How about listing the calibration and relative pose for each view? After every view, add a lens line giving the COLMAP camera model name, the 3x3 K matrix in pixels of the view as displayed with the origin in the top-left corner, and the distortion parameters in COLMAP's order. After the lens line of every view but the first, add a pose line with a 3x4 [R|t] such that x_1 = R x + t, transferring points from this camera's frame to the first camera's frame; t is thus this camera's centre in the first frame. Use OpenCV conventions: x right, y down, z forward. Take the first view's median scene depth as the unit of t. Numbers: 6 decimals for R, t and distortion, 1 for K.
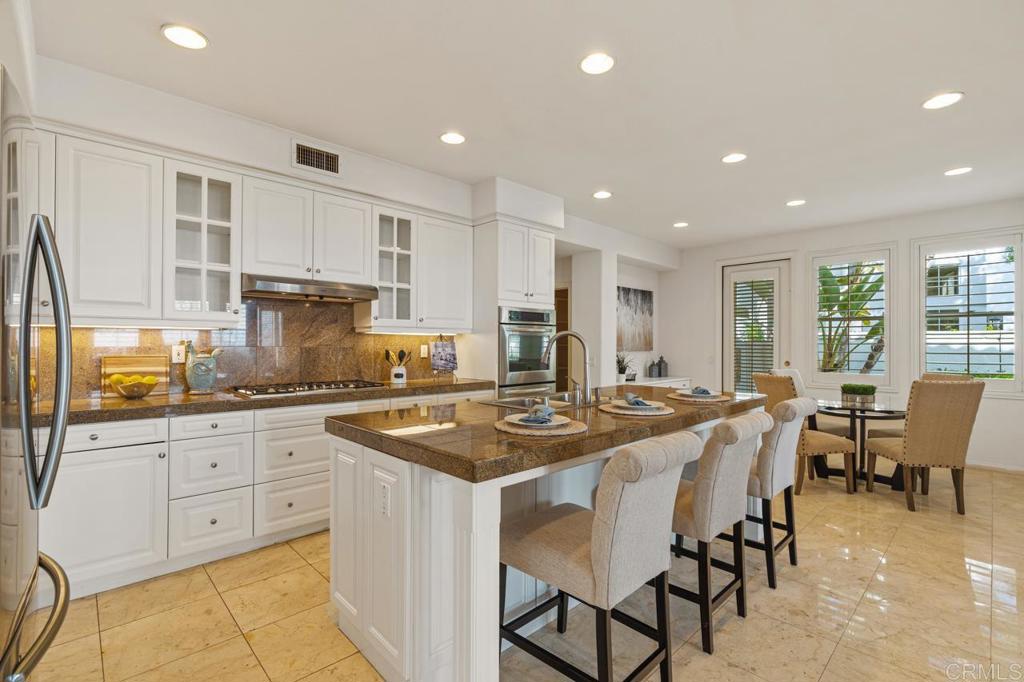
lens RADIAL K [[467.3, 0, 511.1], [0, 467.3, 339.2], [0, 0, 1]] dist [-0.002113, 0.000133]
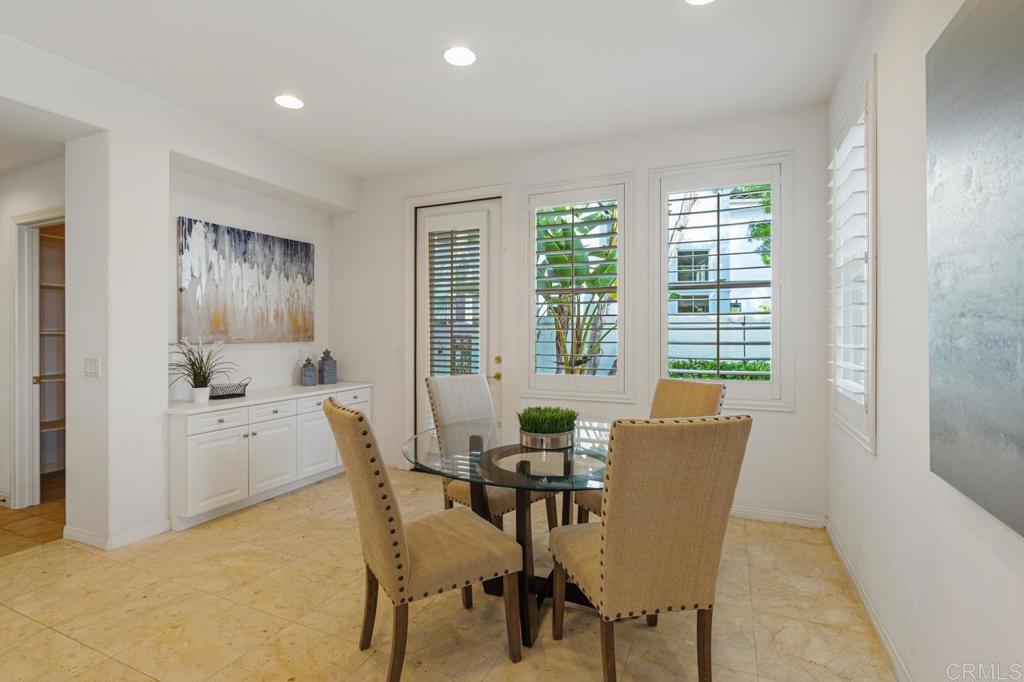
lens RADIAL K [[488.1, 0, 505.2], [0, 488.1, 326.3], [0, 0, 1]] dist [-0.000419, 0.000067]
pose [[0.933250, -0.000566, 0.359228, 0.572541], [0.000693, 1.000000, -0.000224, 0.009796], [-0.359228, 0.000458, 0.933250, 0.587978]]
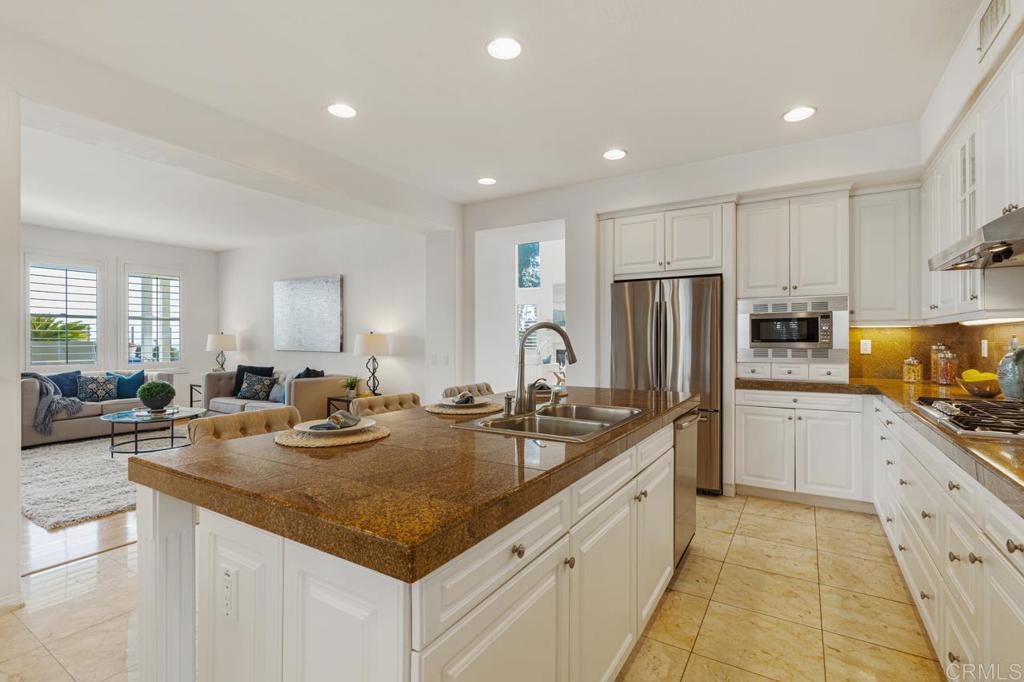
lens RADIAL K [[472.7, 0, 512.0], [0, 472.7, 341.0], [0, 0, 1]] dist [-0.004421, -0.000419]
pose [[-0.968919, -0.000926, -0.247376, 0.254864], [0.000480, 0.999984, -0.005624, 0.012622], [0.247377, -0.005568, -0.968903, 1.198581]]
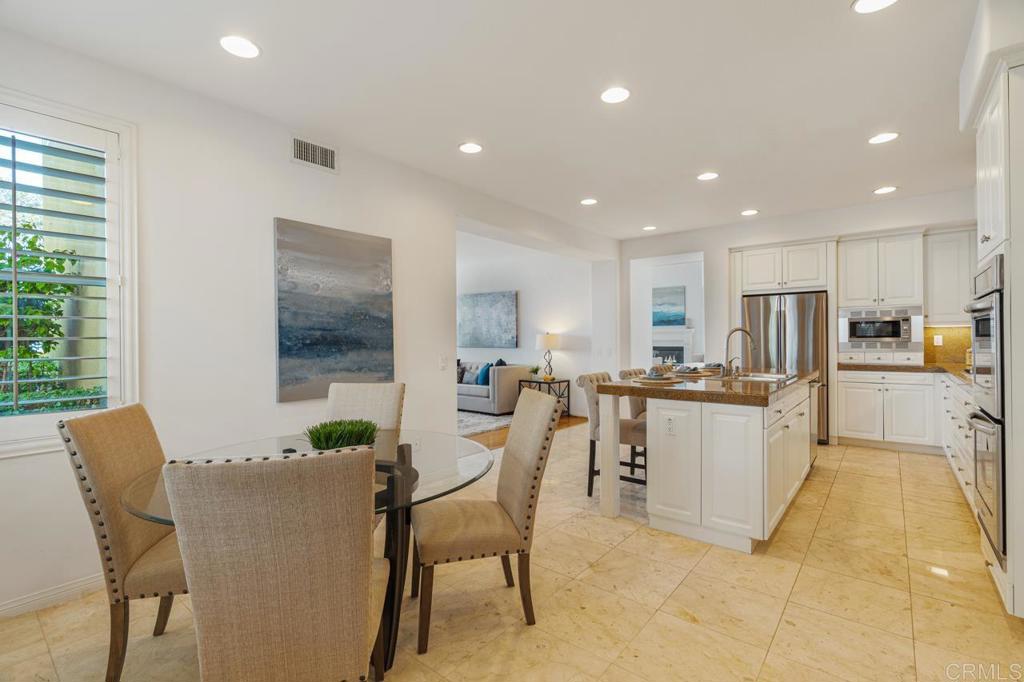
lens RADIAL K [[467.3, 0, 511.1], [0, 467.3, 339.2], [0, 0, 1]] dist [-0.002113, 0.000133]
pose [[-0.992434, 0.005313, -0.122663, 0.702700], [0.006225, 0.999956, -0.007051, 0.017370], [0.122620, -0.007761, -0.992423, 1.629093]]
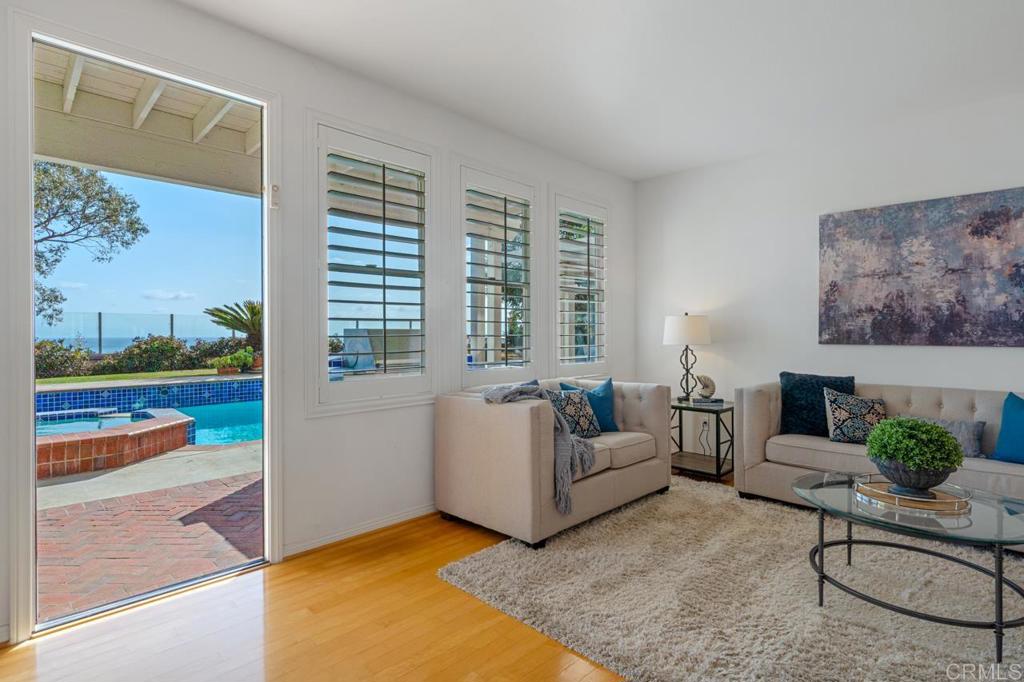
lens RADIAL K [[516.5, 0, 514.2], [0, 516.5, 329.7], [0, 0, 1]] dist [-0.002078, -0.000328]
pose [[-0.999794, 0.001179, -0.020245, 1.319828], [0.001465, 0.999899, -0.014121, 0.021325], [0.020226, -0.014148, -0.999695, 0.275812]]
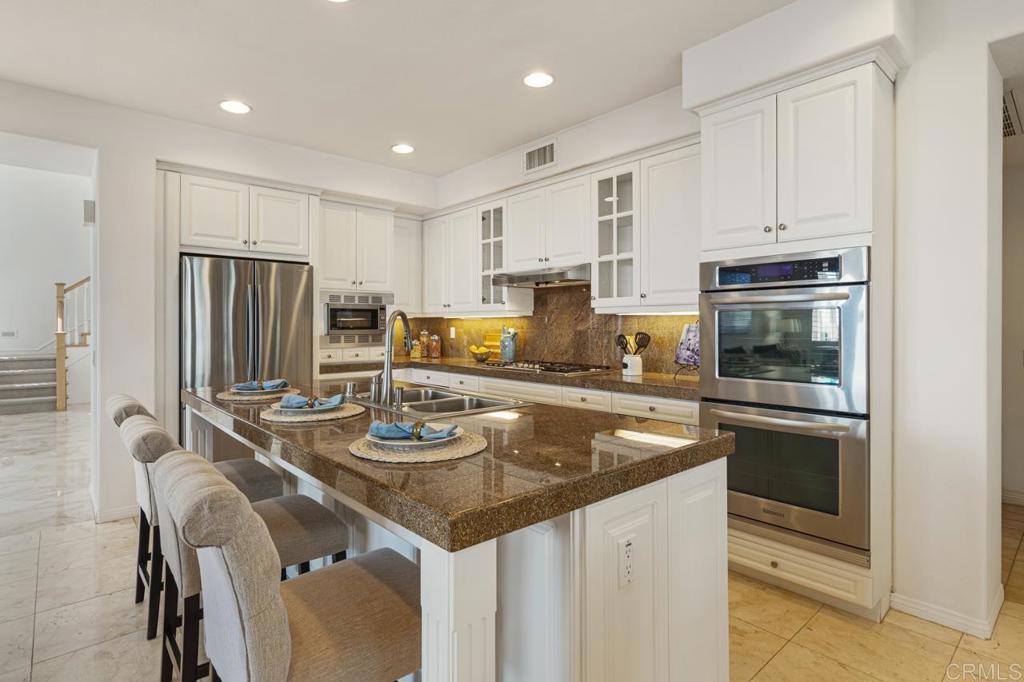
lens RADIAL K [[516.5, 0, 514.2], [0, 516.5, 329.7], [0, 0, 1]] dist [-0.002078, -0.000328]
pose [[-0.038392, 0.003136, -0.999258, 0.673448], [0.008837, 0.999957, 0.002799, 0.010379], [0.999224, -0.008723, -0.038418, 0.833027]]
